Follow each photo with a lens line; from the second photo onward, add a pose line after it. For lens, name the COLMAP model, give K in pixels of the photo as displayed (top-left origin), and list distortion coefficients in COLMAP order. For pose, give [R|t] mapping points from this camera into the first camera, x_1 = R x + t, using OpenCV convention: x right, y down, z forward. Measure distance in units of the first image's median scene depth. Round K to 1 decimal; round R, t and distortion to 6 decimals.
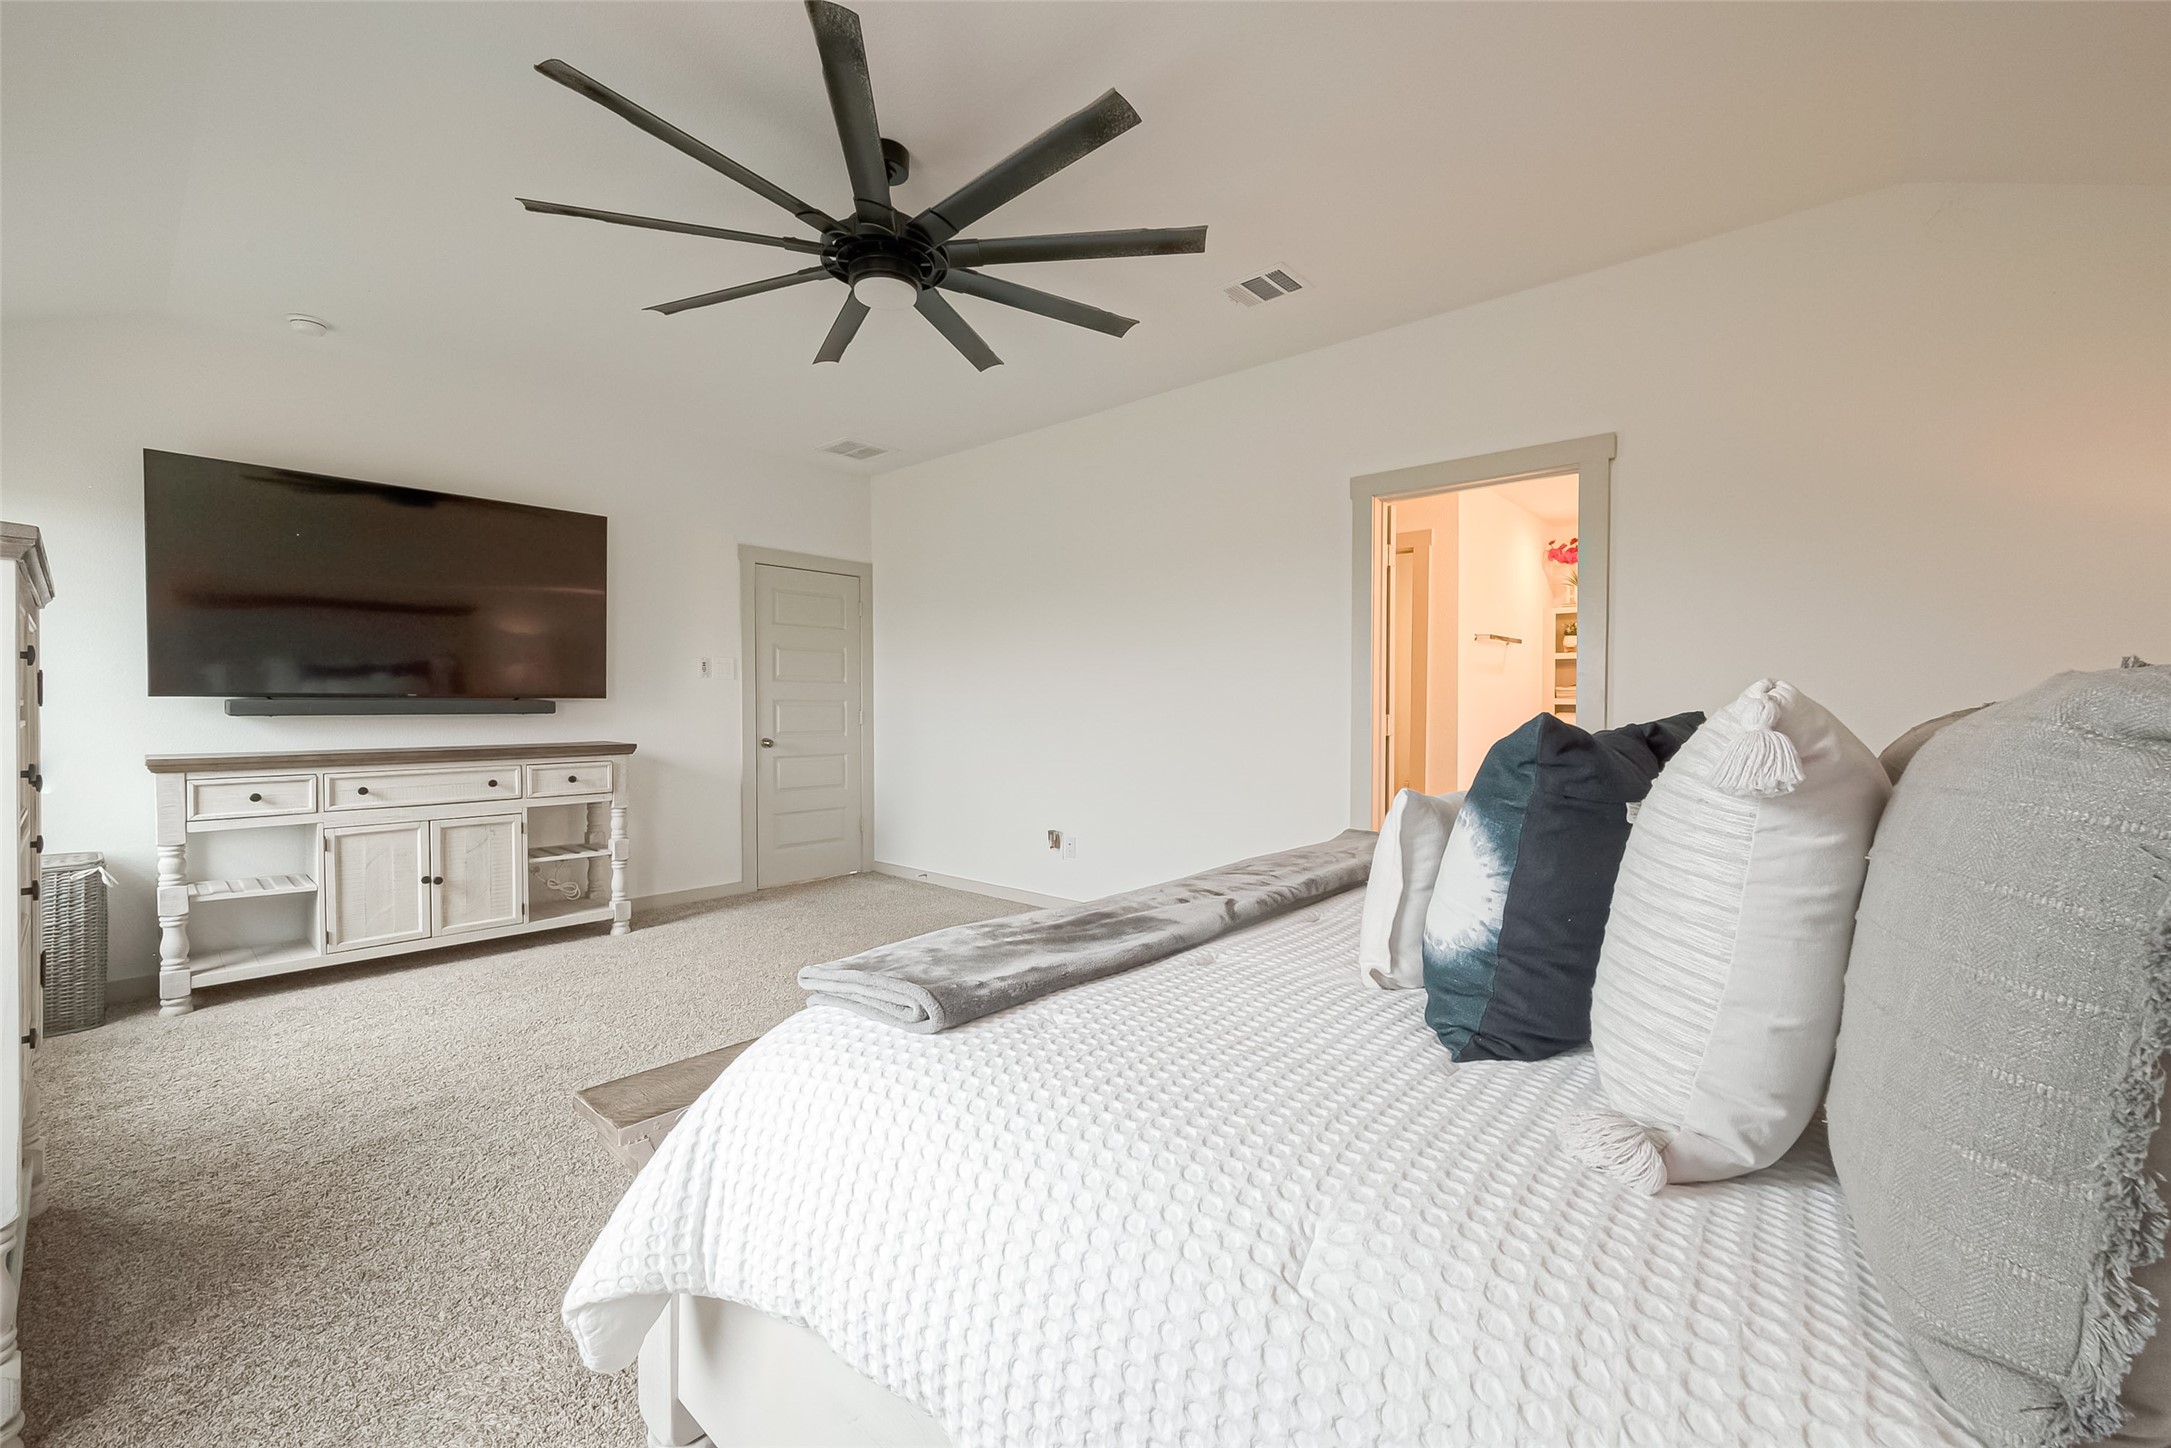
lens RADIAL K [[881.2, 0, 1091.0], [0, 881.2, 713.8], [0, 0, 1]] dist [-0.002928, 0.000122]
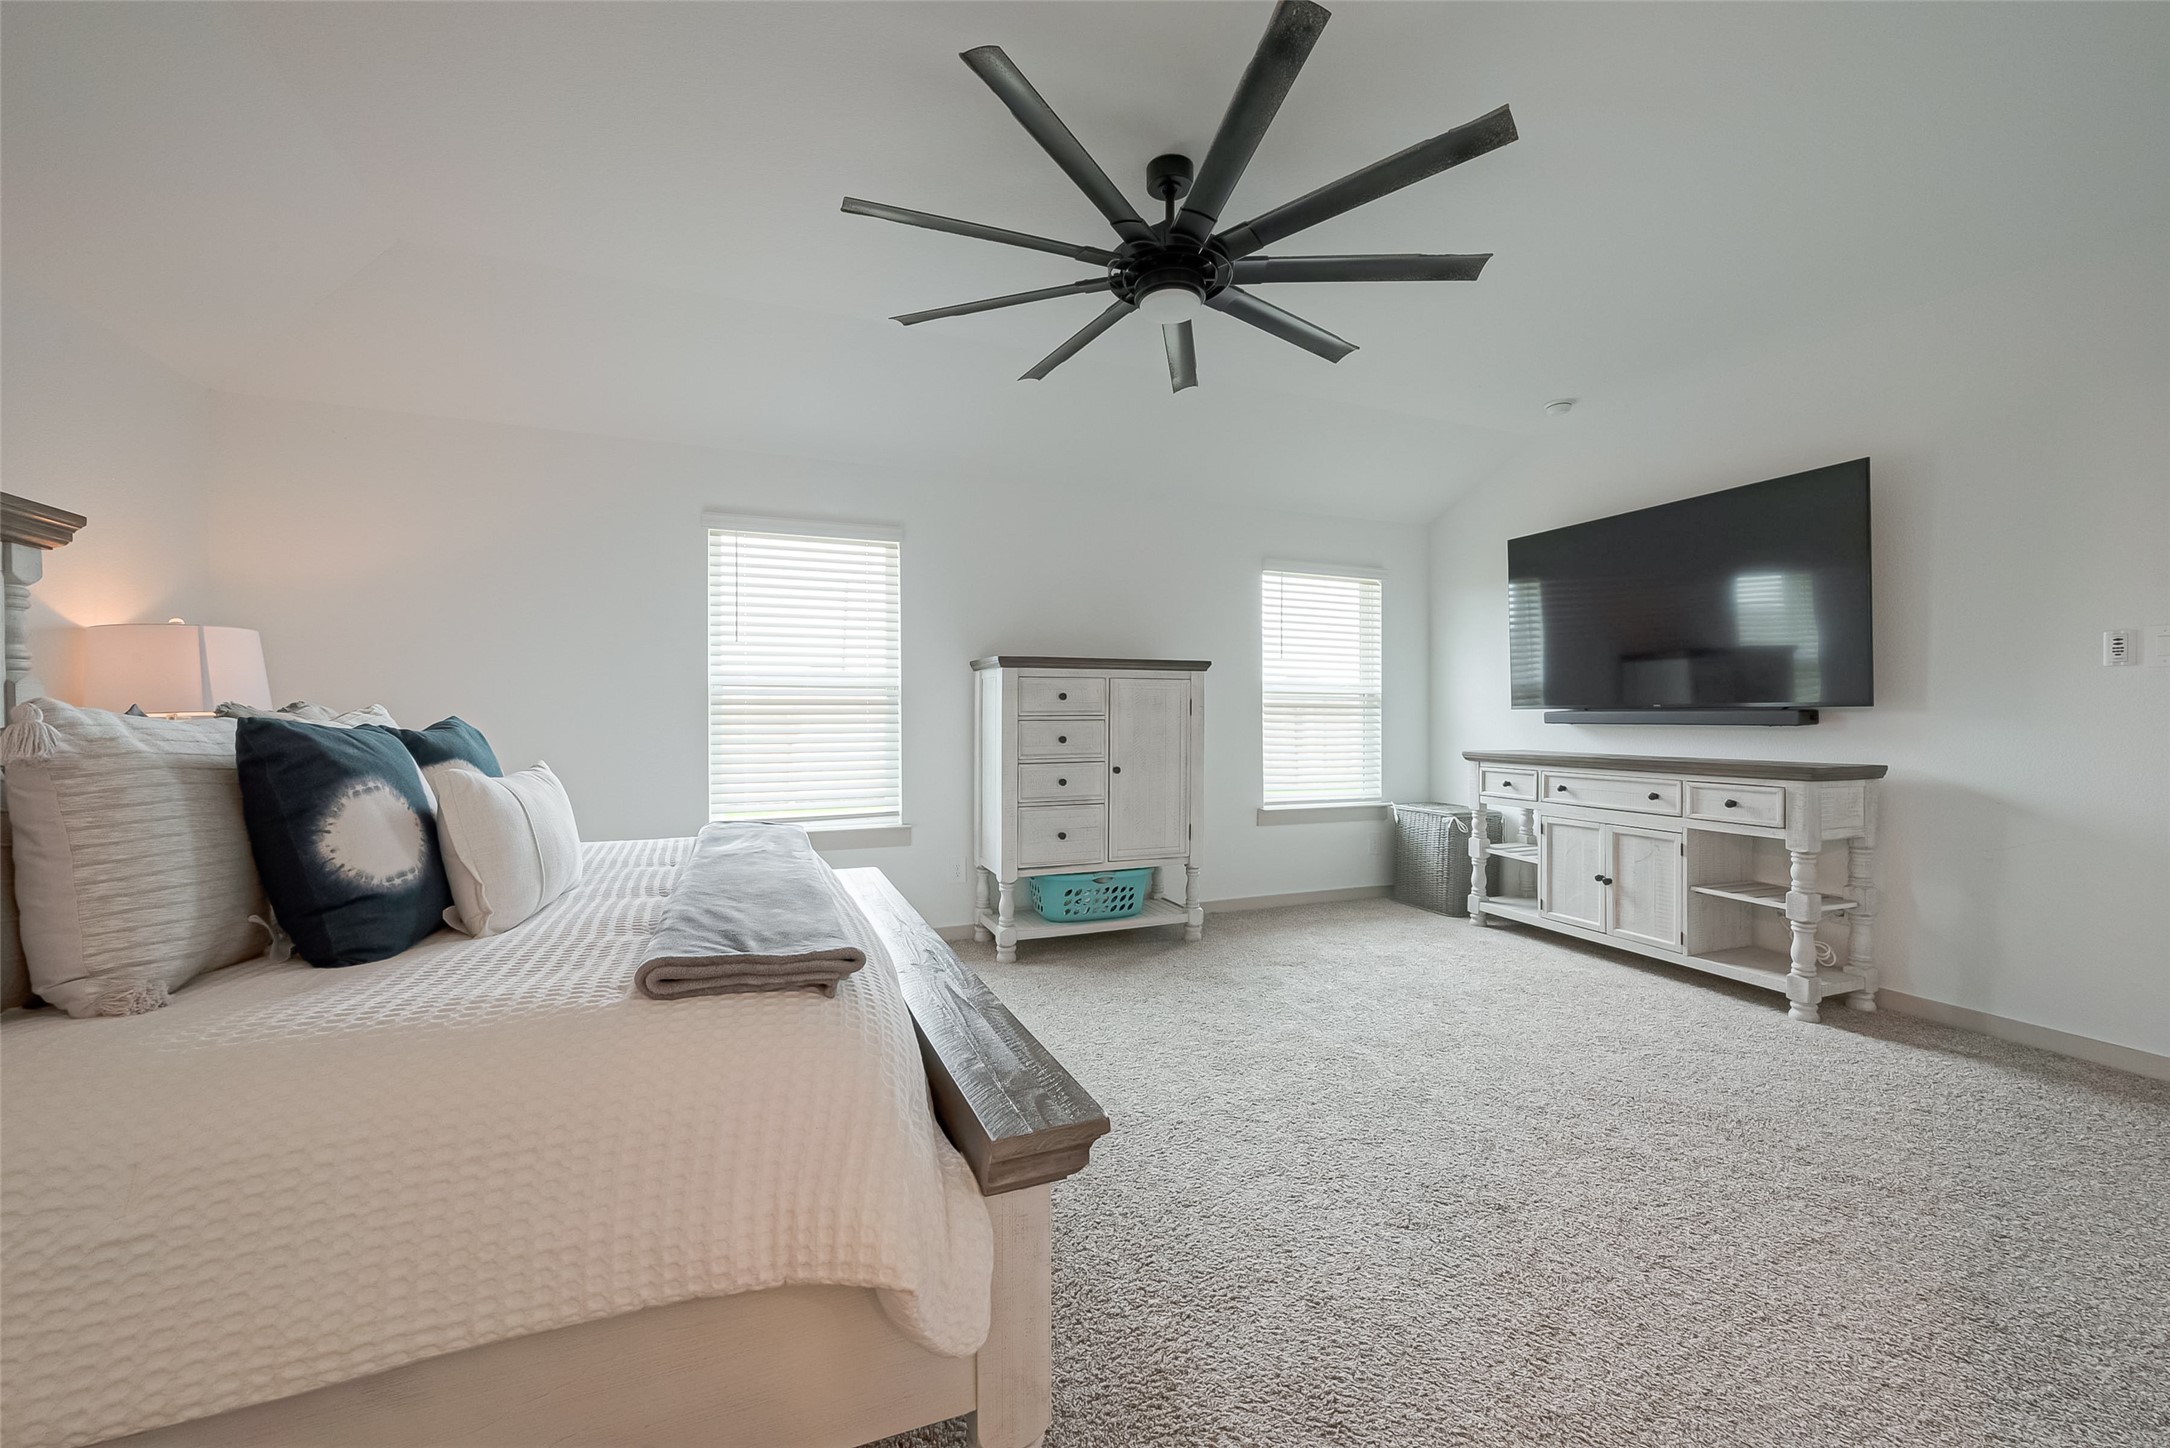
lens RADIAL K [[880.7, 0, 1096.0], [0, 880.7, 717.3], [0, 0, 1]] dist [-0.002928, 0.000122]
pose [[-0.443166, -0.002551, -0.896436, 0.459325], [-0.015430, 0.999870, 0.004783, -0.002822], [0.896307, 0.015952, -0.443148, 0.884853]]
